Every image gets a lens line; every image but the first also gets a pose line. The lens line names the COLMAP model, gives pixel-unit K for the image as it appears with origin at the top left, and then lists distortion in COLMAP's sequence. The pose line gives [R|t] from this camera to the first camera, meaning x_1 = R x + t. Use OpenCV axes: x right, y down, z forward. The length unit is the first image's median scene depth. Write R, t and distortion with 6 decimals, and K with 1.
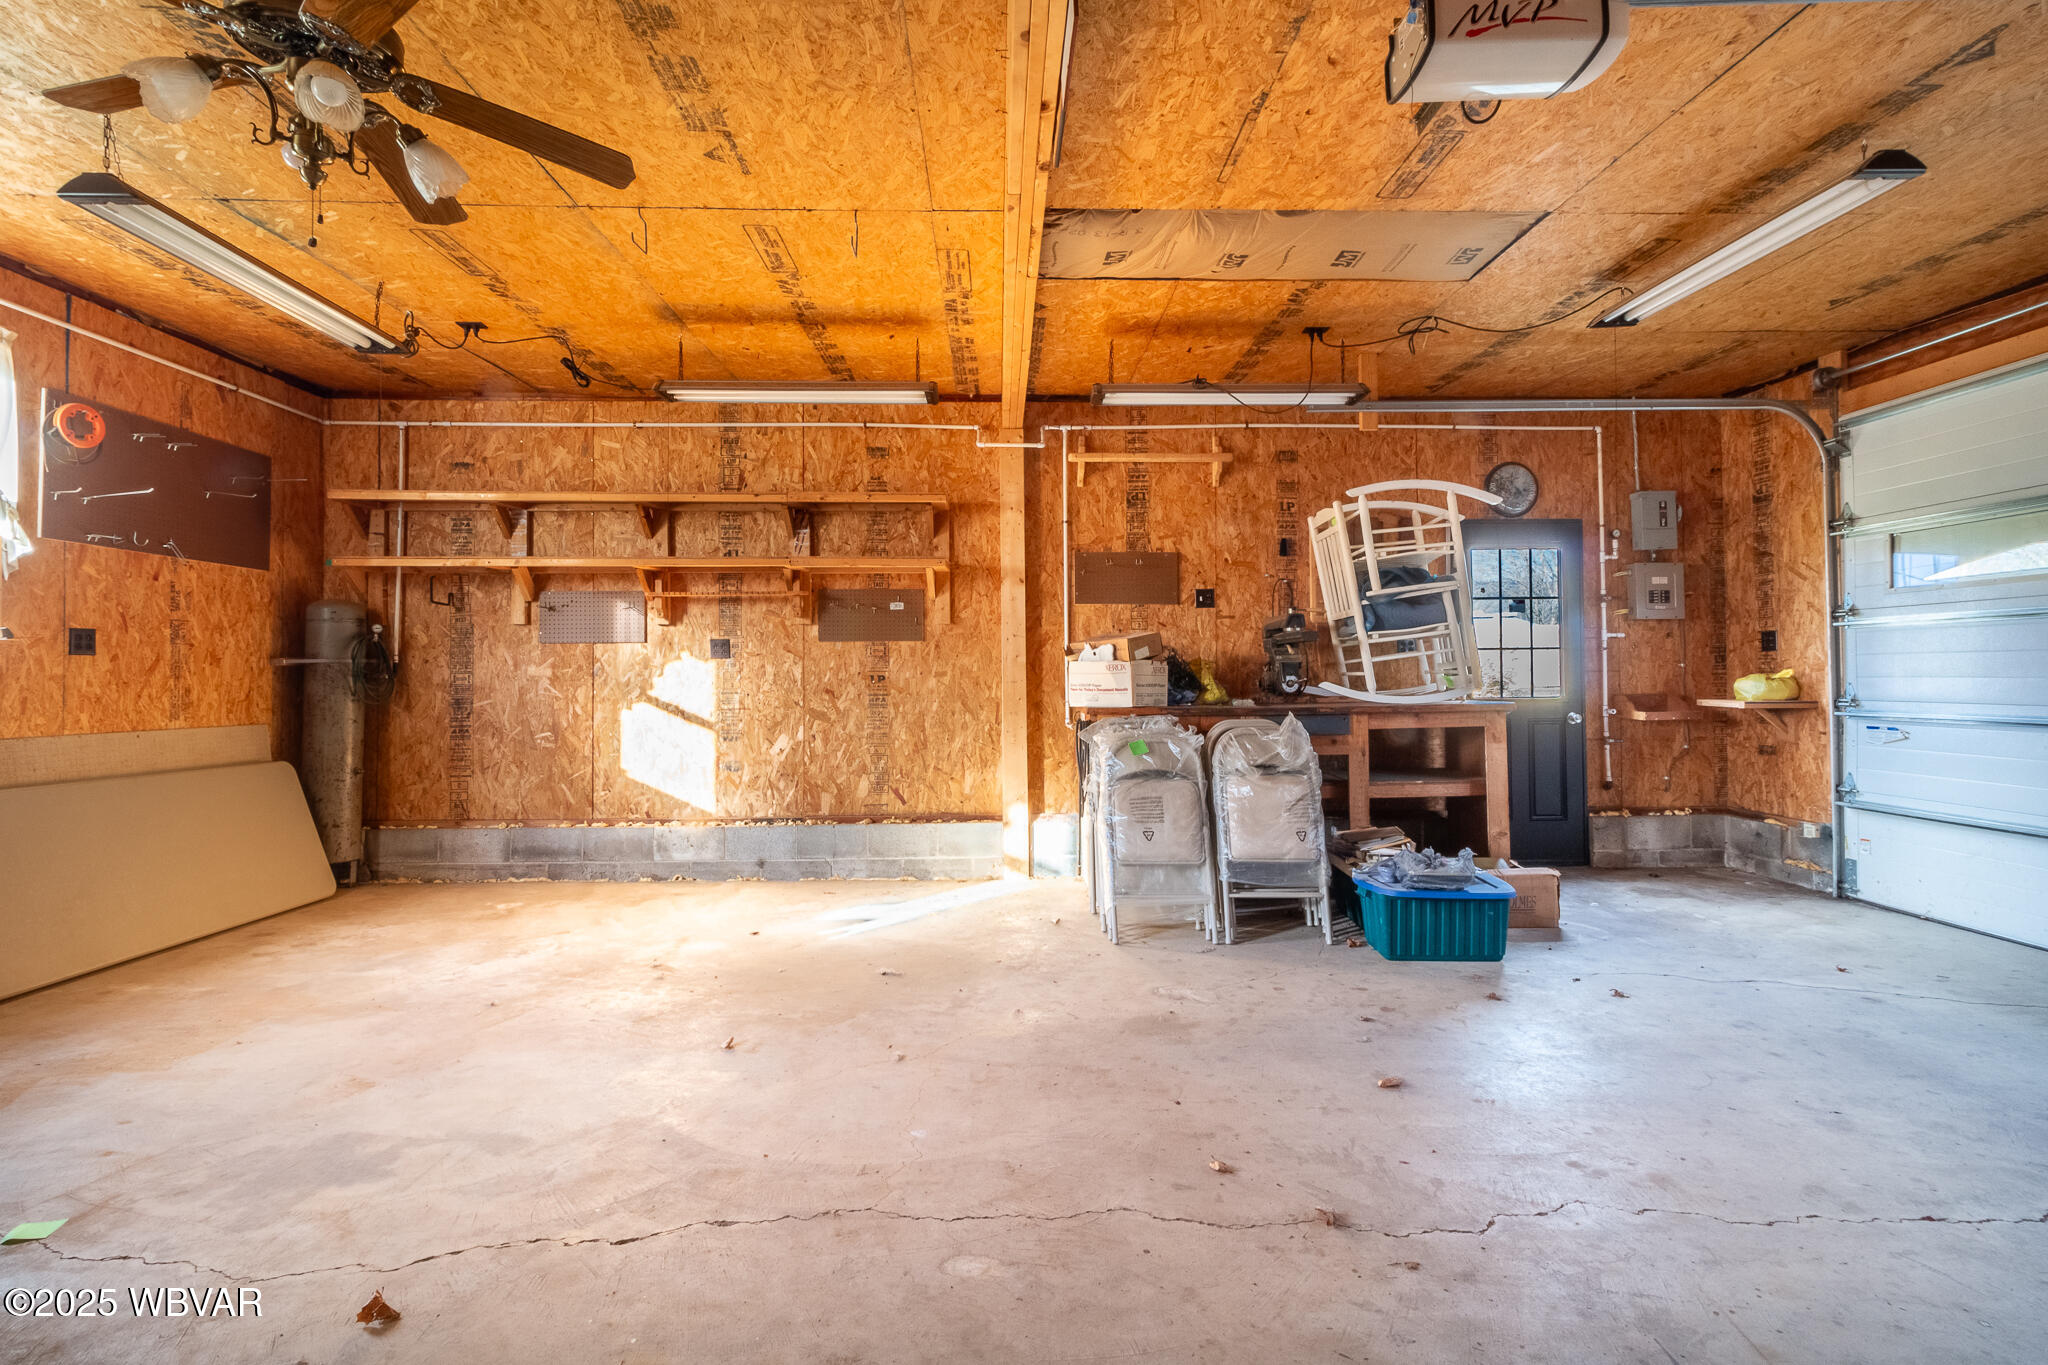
lens RADIAL K [[961.0, 0, 1028.8], [0, 961.0, 659.8], [0, 0, 1]] dist [0.002468, 0.000911]
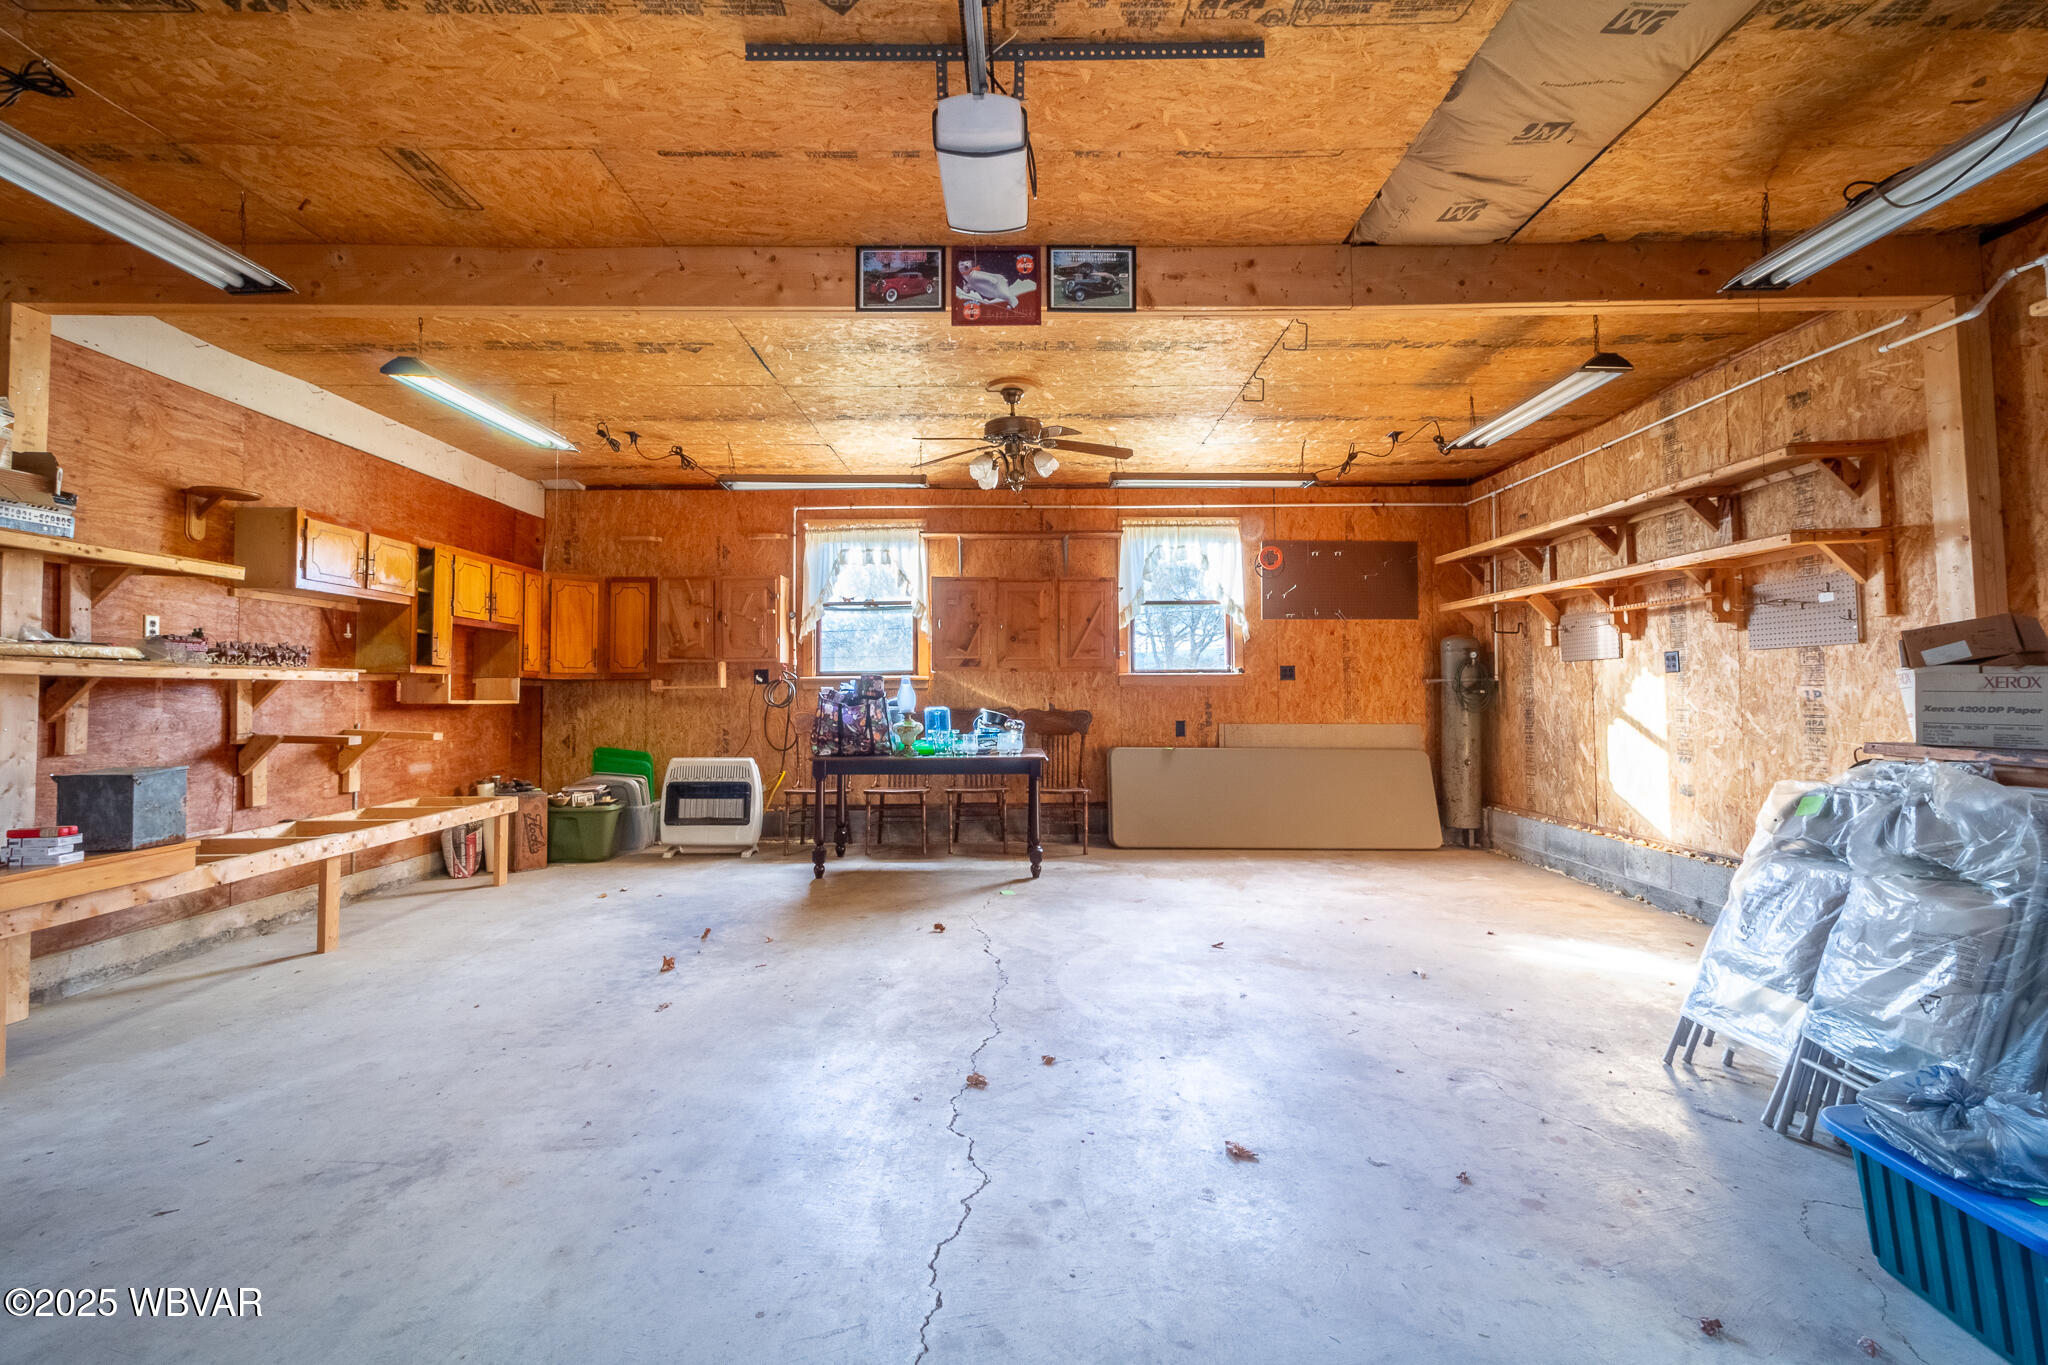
lens RADIAL K [[974.2, 0, 1036.8], [0, 974.2, 654.3], [0, 0, 1]] dist [0.002731, 0.000607]
pose [[-0.025084, -0.036796, -0.999008, 0.696909], [0.020373, 0.999096, -0.037311, 0.004295], [0.999478, -0.021289, -0.024312, 0.450900]]
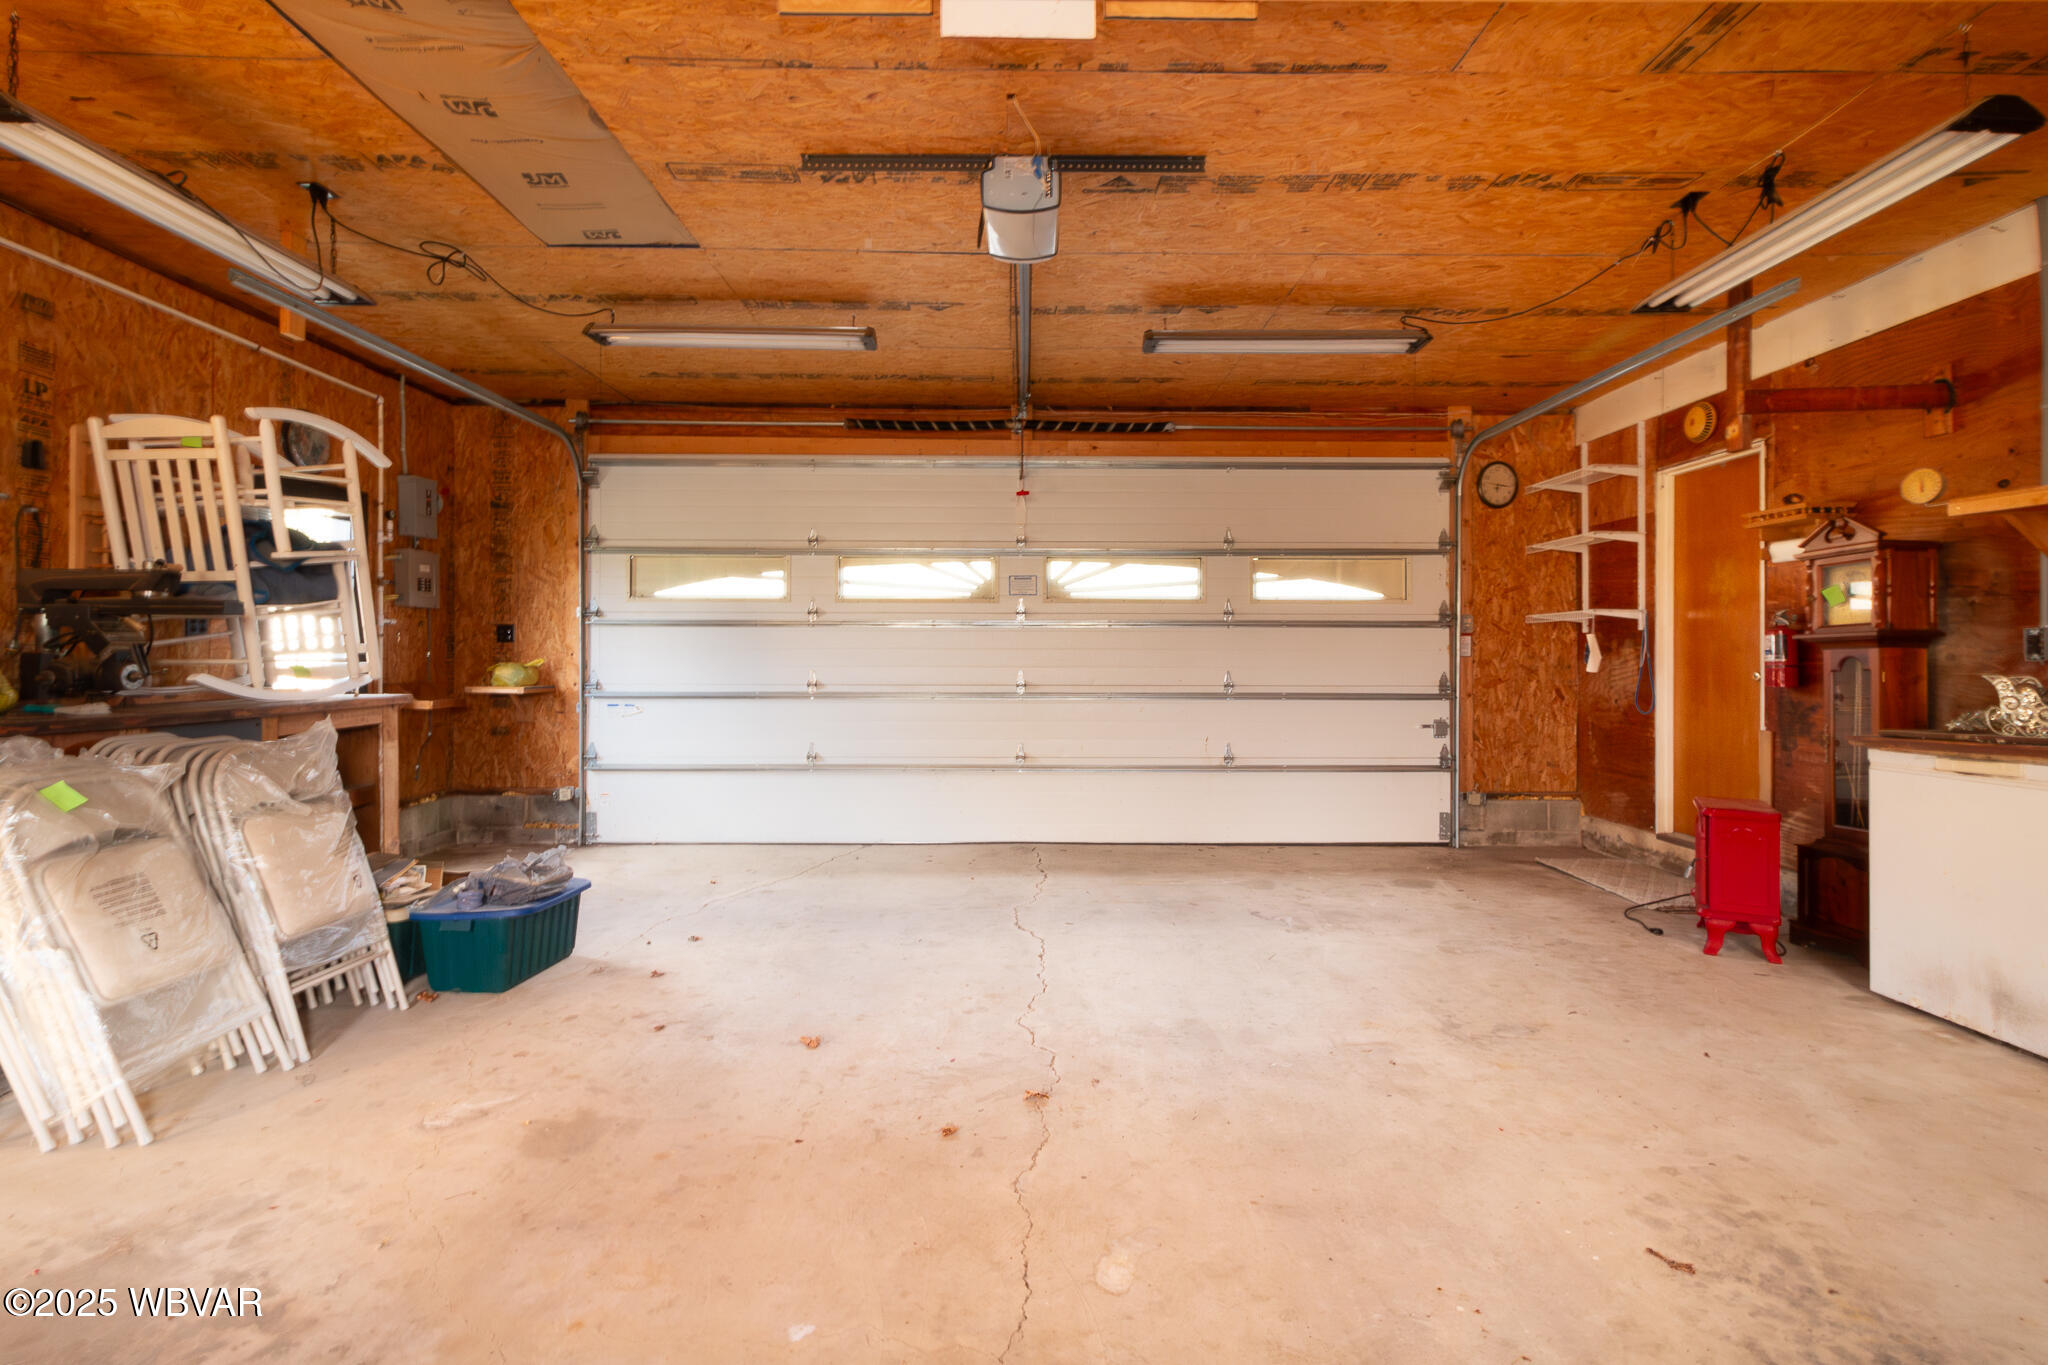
lens RADIAL K [[974.2, 0, 1036.8], [0, 974.2, 654.3], [0, 0, 1]] dist [0.002731, 0.000607]
pose [[0.022329, 0.010795, 0.999692, -0.385340], [-0.018301, 0.999779, -0.010387, 0.005497], [-0.999583, -0.018063, 0.022521, 0.389840]]
